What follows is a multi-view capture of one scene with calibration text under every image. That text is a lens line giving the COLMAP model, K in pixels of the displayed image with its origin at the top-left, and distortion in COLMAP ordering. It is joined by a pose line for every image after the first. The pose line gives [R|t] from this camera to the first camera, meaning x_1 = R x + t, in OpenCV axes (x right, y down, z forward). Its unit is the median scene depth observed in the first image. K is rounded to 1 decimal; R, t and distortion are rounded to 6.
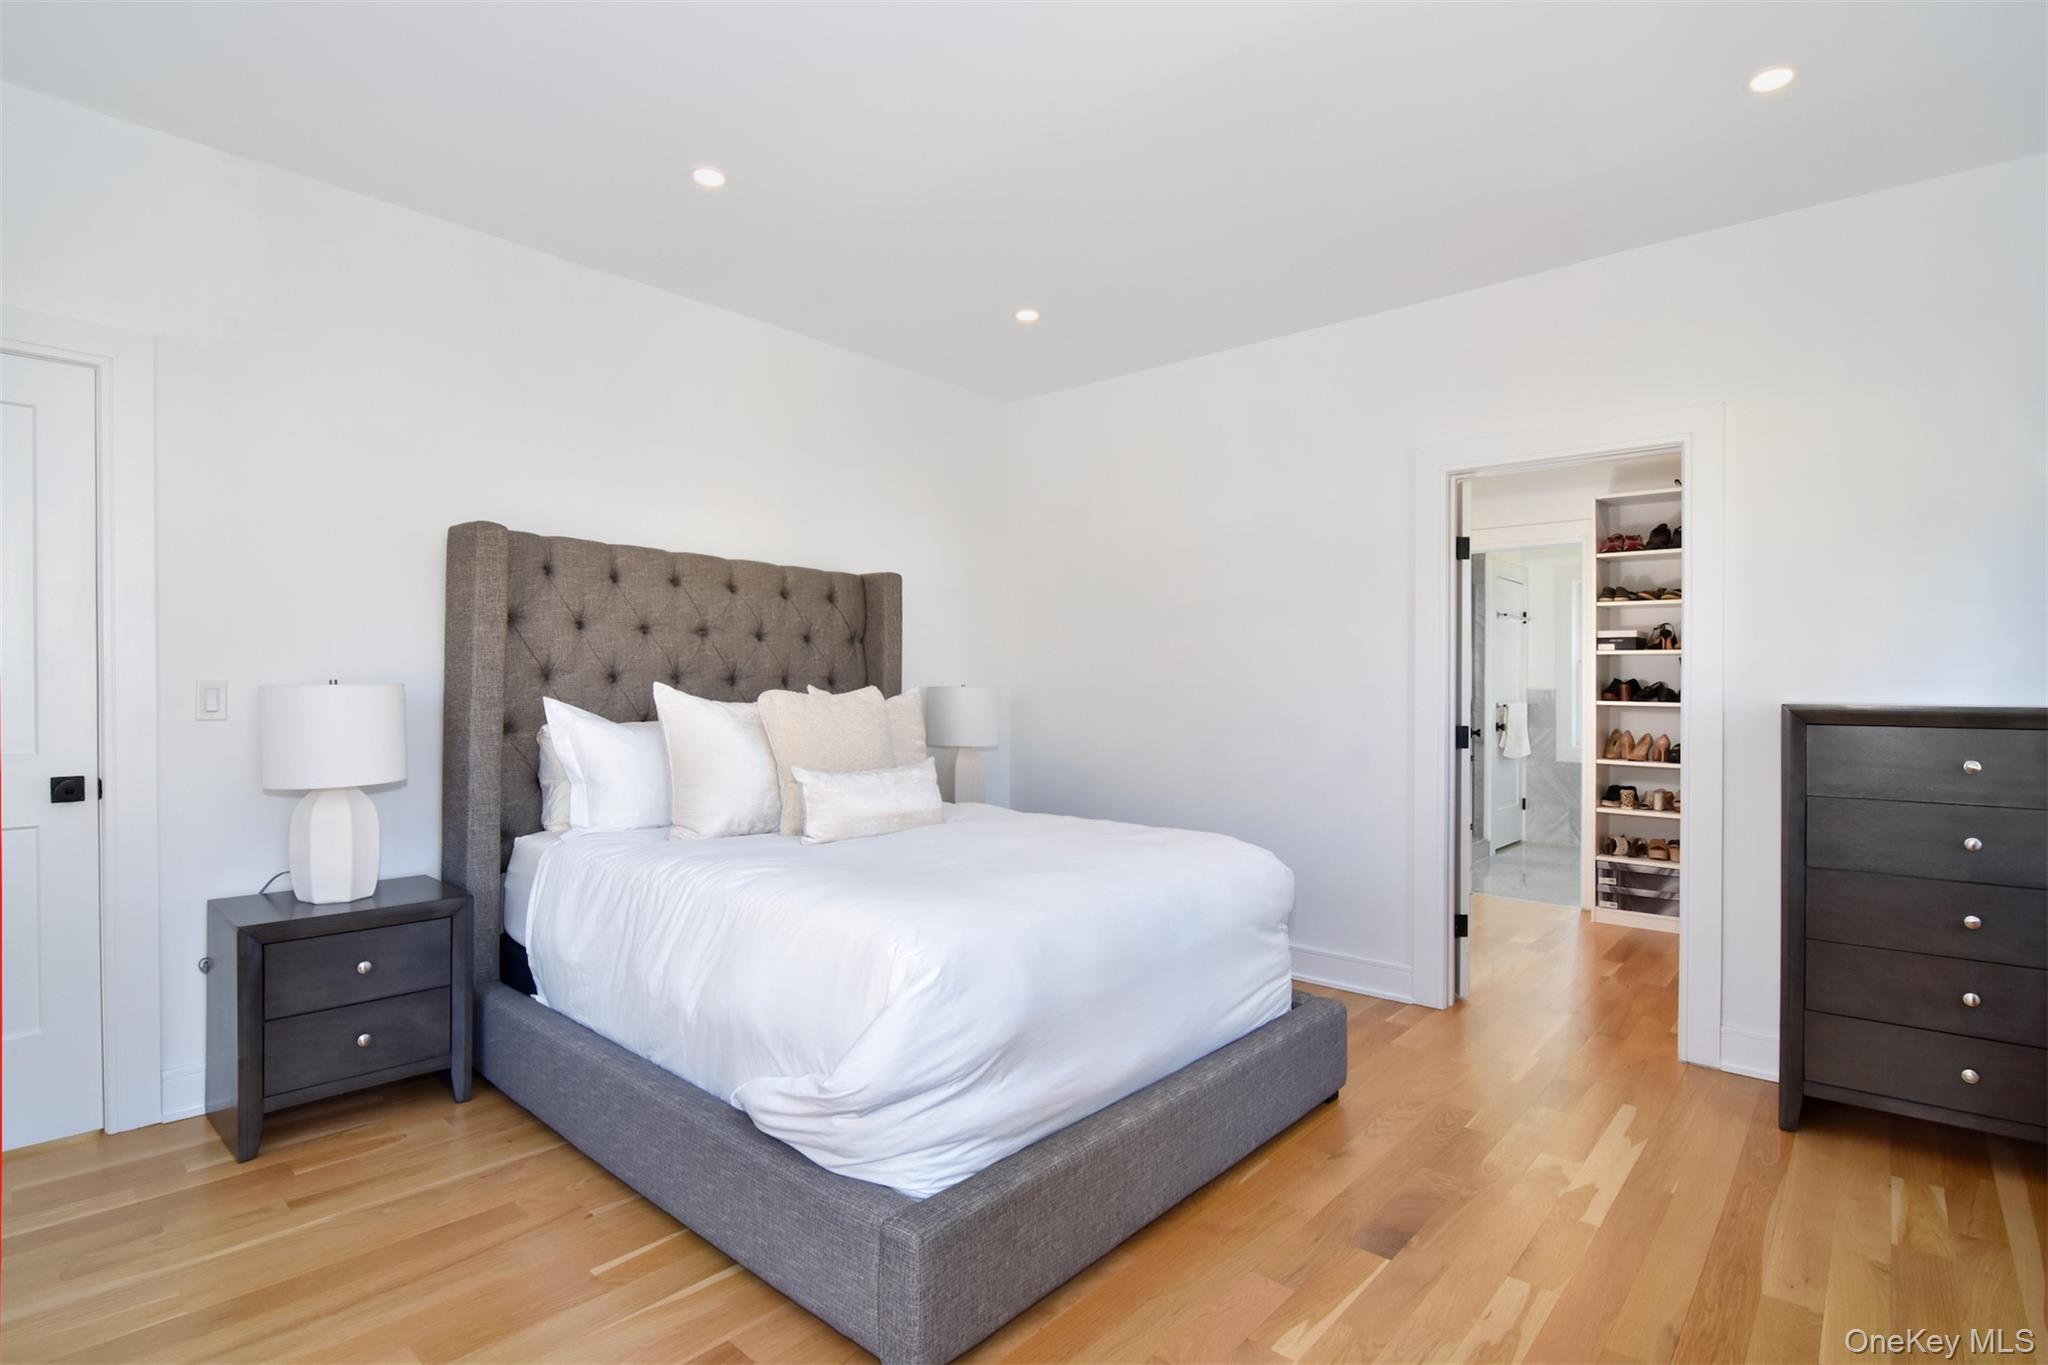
lens RADIAL K [[983.9, 0, 1024.0], [0, 983.9, 682.5], [0, 0, 1]] dist [0.021292, -0.000083]
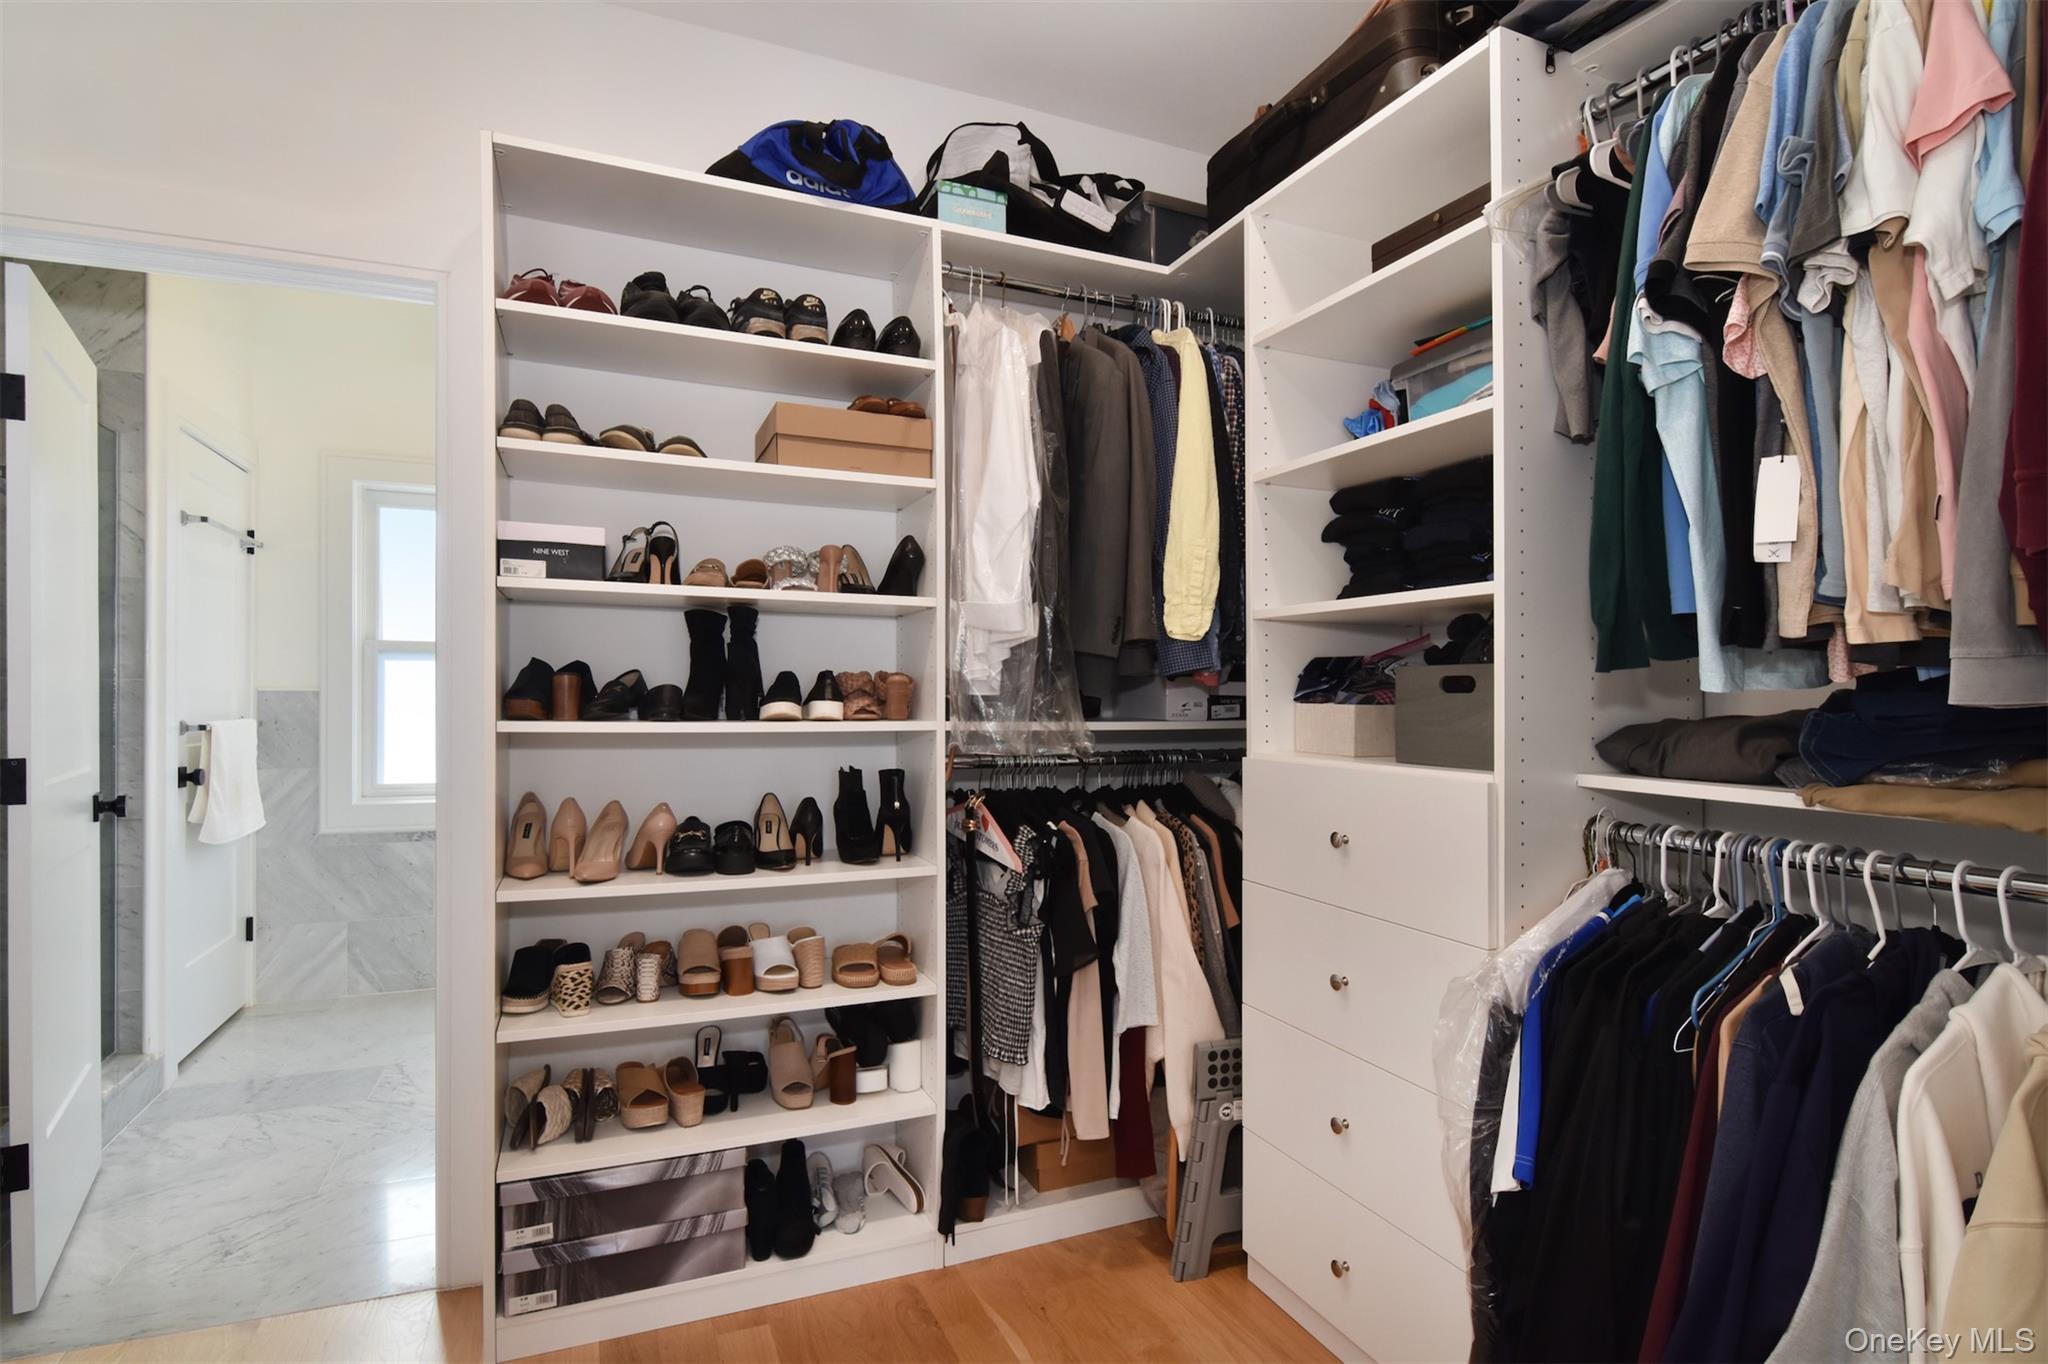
lens RADIAL K [[1021.5, 0, 1024.0], [0, 1021.5, 682.0], [0, 0, 1]] dist [-0.008341, -0.000766]
pose [[0.428354, -0.000855, 0.903611, 0.334496], [0.000996, 0.999999, 0.000474, 0.004435], [-0.903610, 0.000697, 0.428355, 0.679579]]
